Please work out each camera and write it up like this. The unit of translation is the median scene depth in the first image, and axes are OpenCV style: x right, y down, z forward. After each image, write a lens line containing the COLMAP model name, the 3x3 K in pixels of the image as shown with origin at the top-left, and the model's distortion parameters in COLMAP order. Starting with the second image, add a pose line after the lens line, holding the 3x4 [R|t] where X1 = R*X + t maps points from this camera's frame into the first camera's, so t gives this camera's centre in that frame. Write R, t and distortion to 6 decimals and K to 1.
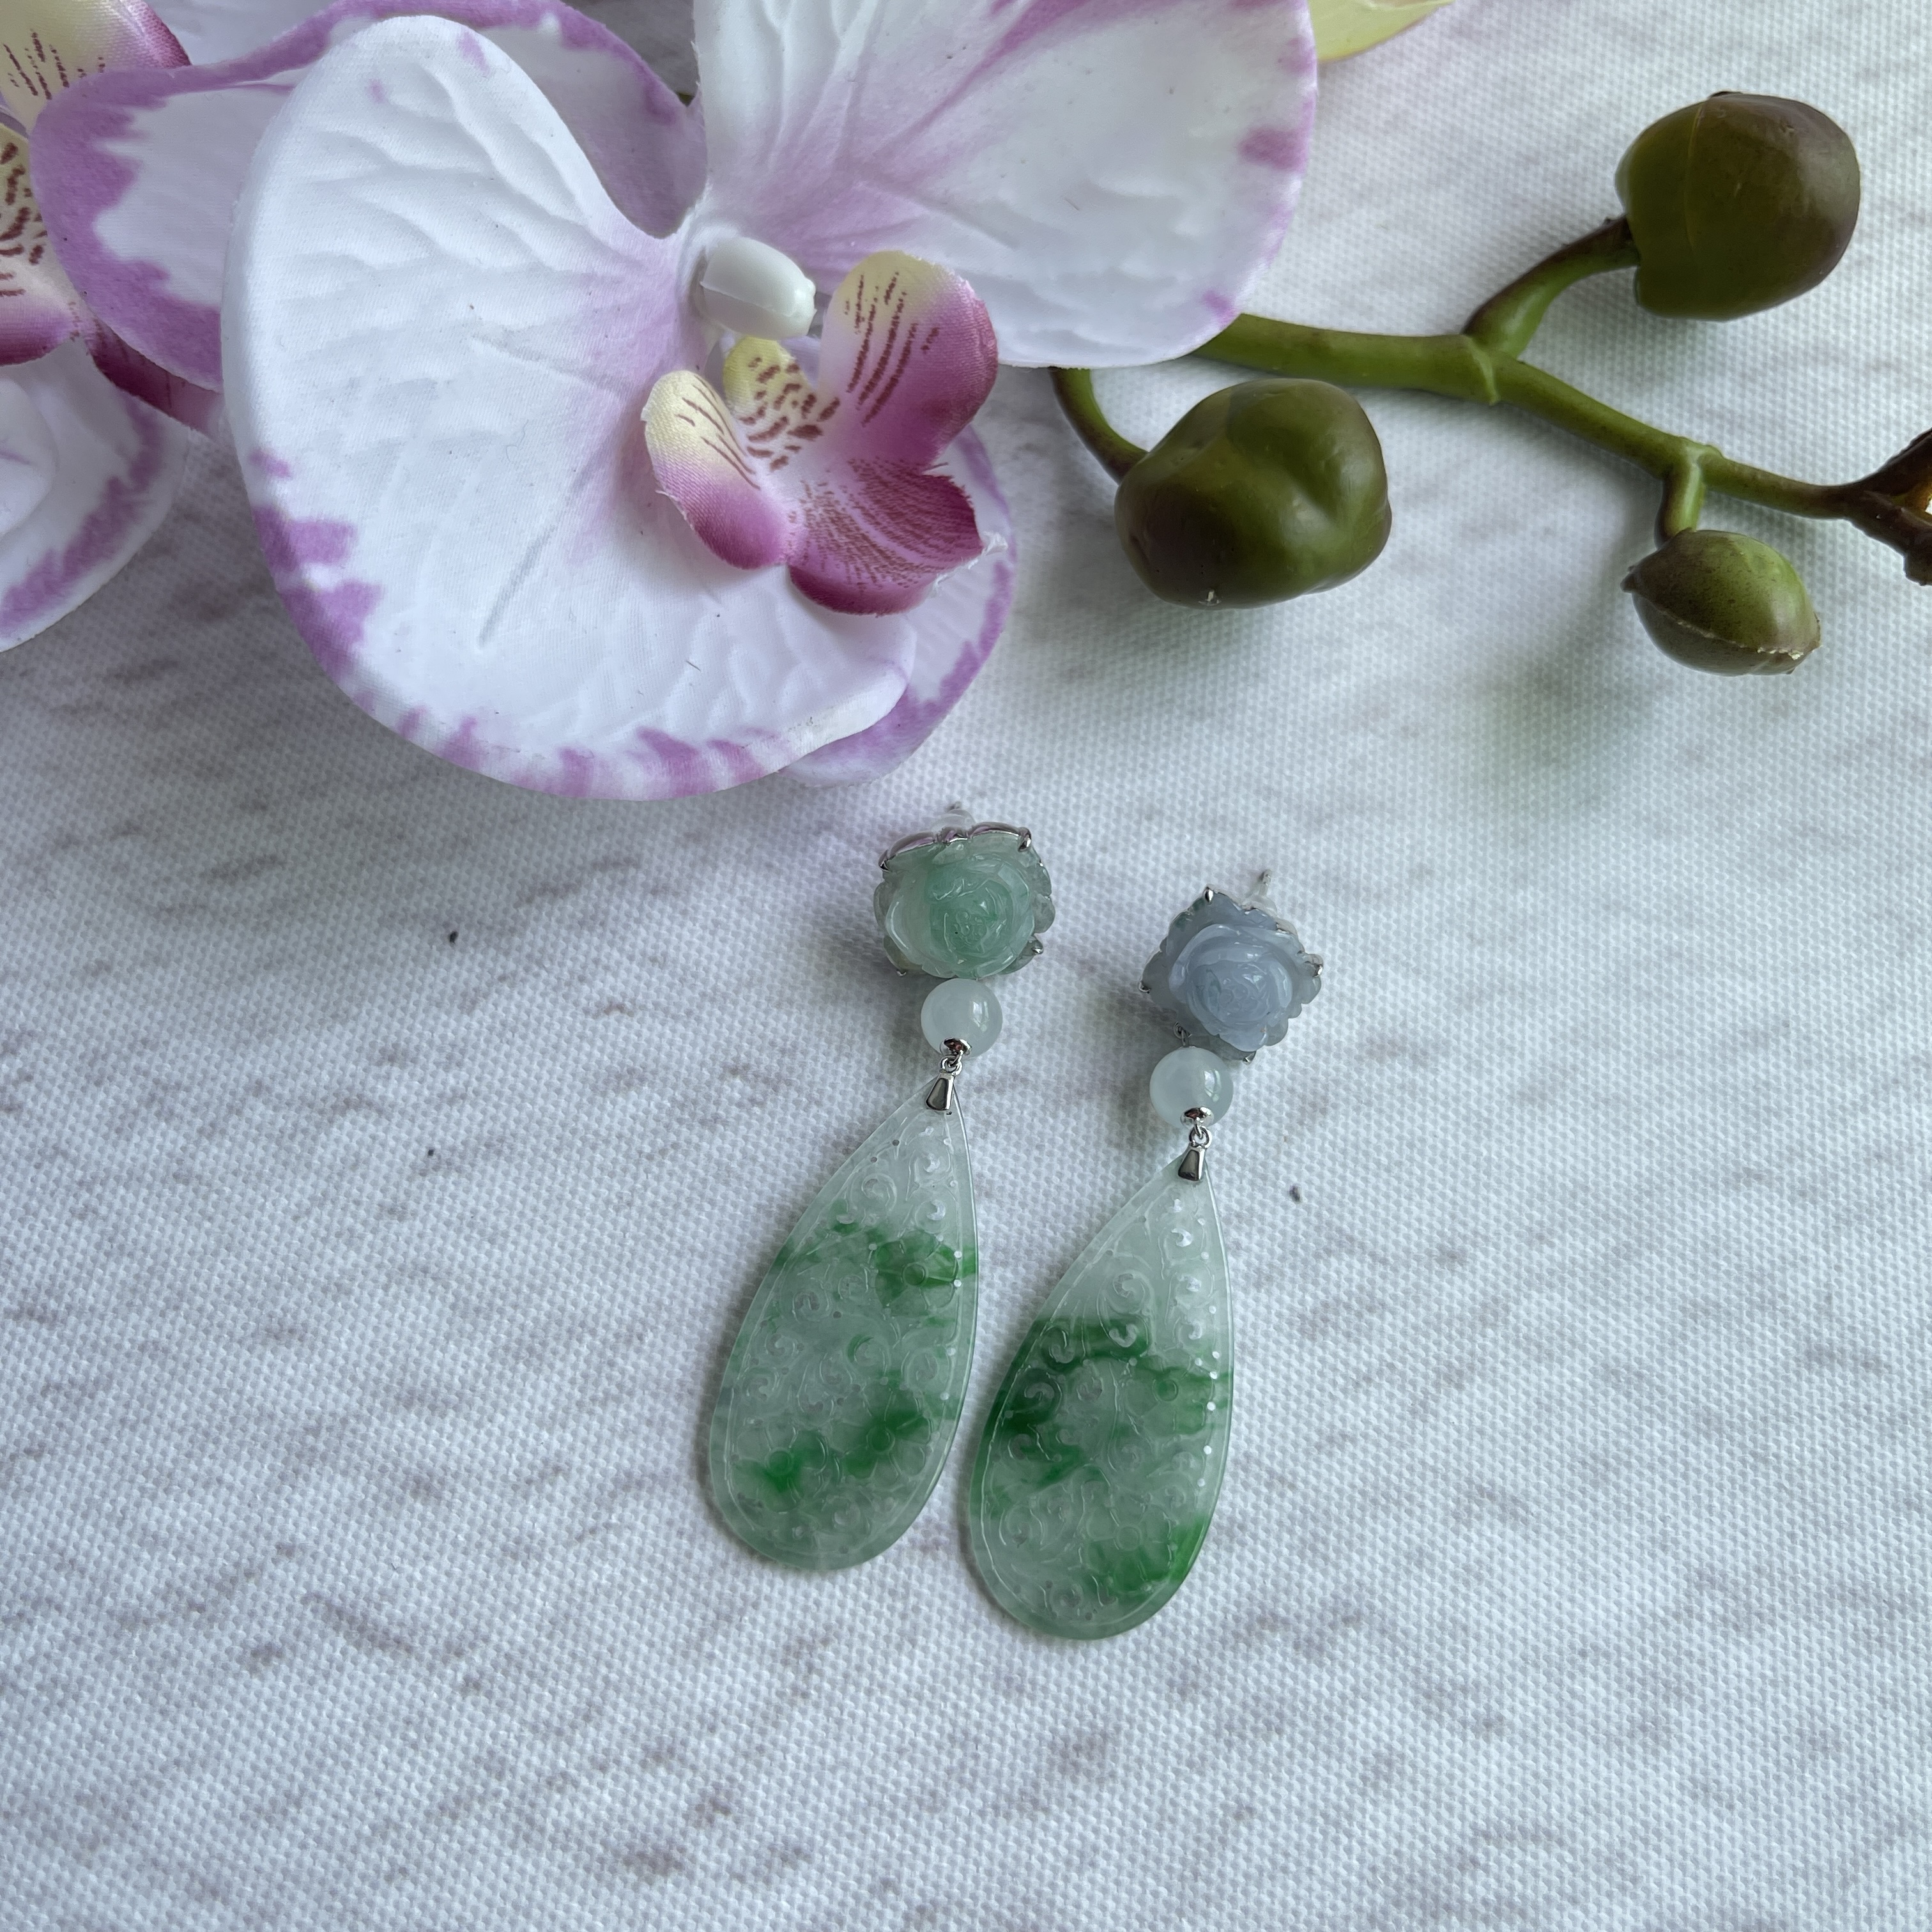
lens RADIAL K [[2828.2, 0, 963.6], [0, 2828.2, 867.9], [0, 0, 1]] dist [0.006853, -0.137049]
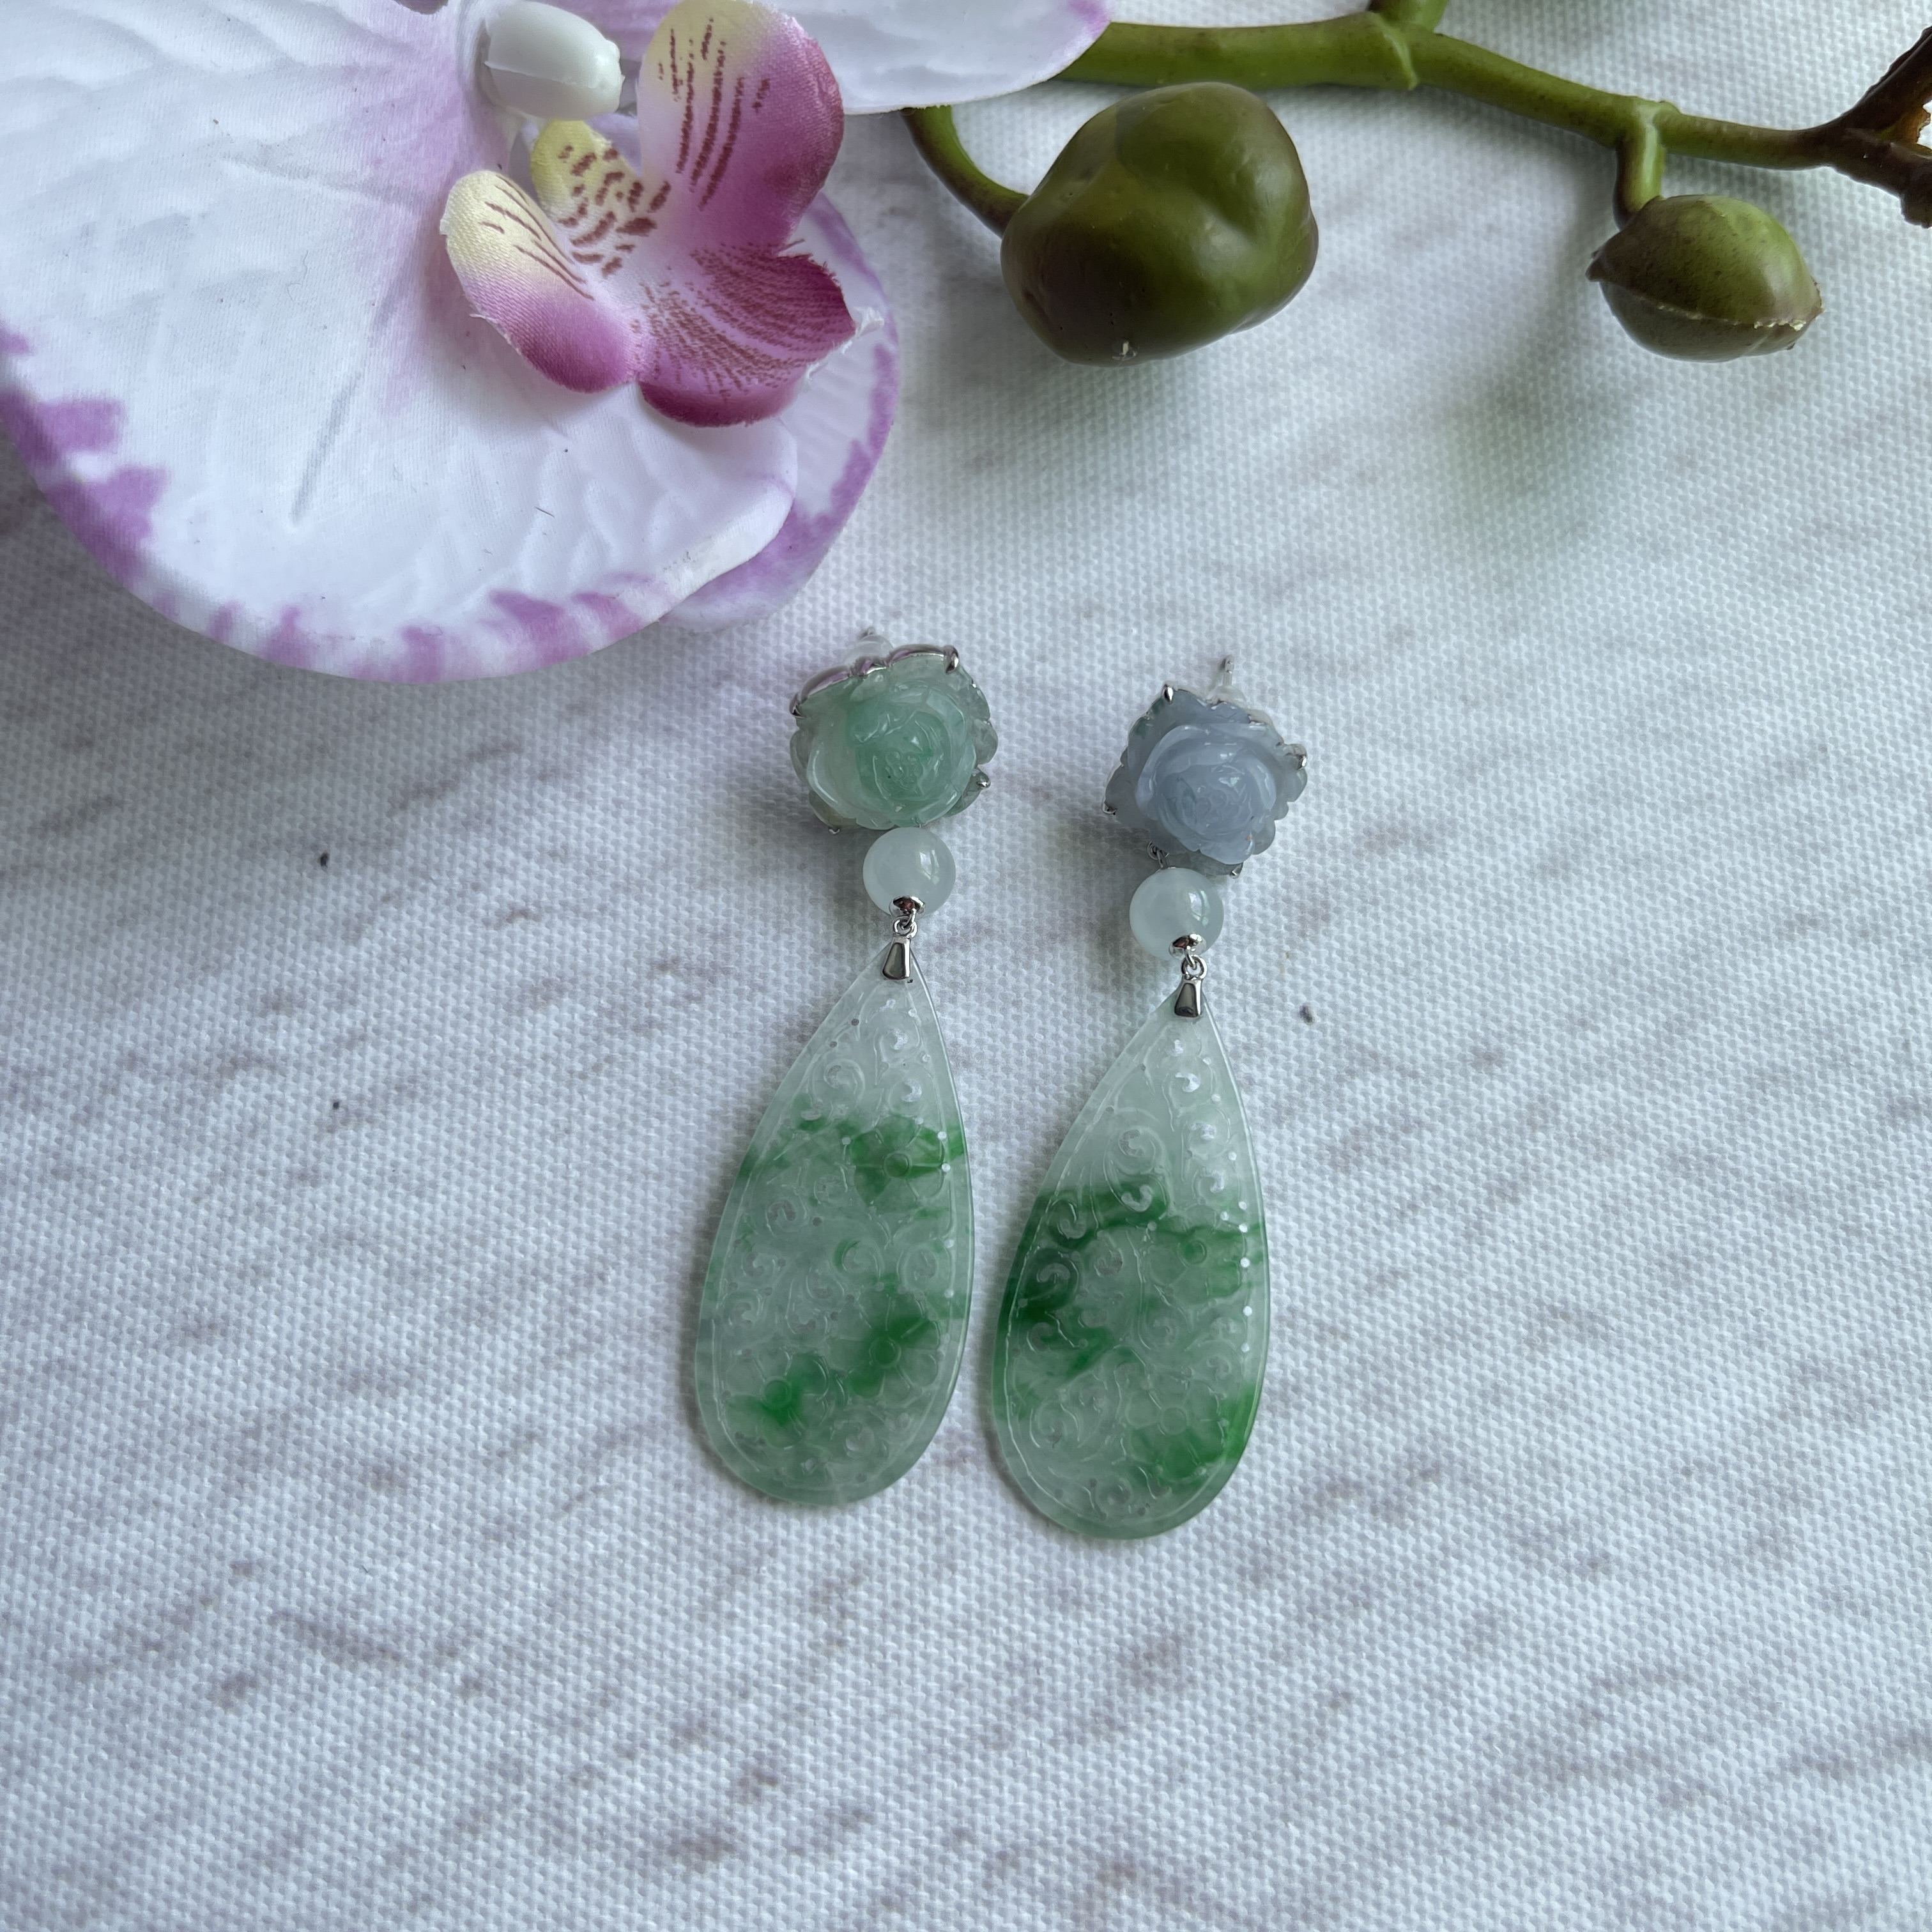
lens RADIAL K [[2629.5, 0, 976.8], [0, 2629.5, 995.1], [0, 0, 1]] dist [0.001292, -0.092469]
pose [[0.990048, -0.140119, 0.013125, 0.004369], [0.137709, 0.983782, 0.114930, -0.000312], [-0.029016, -0.111979, 0.993287, 0.186016]]
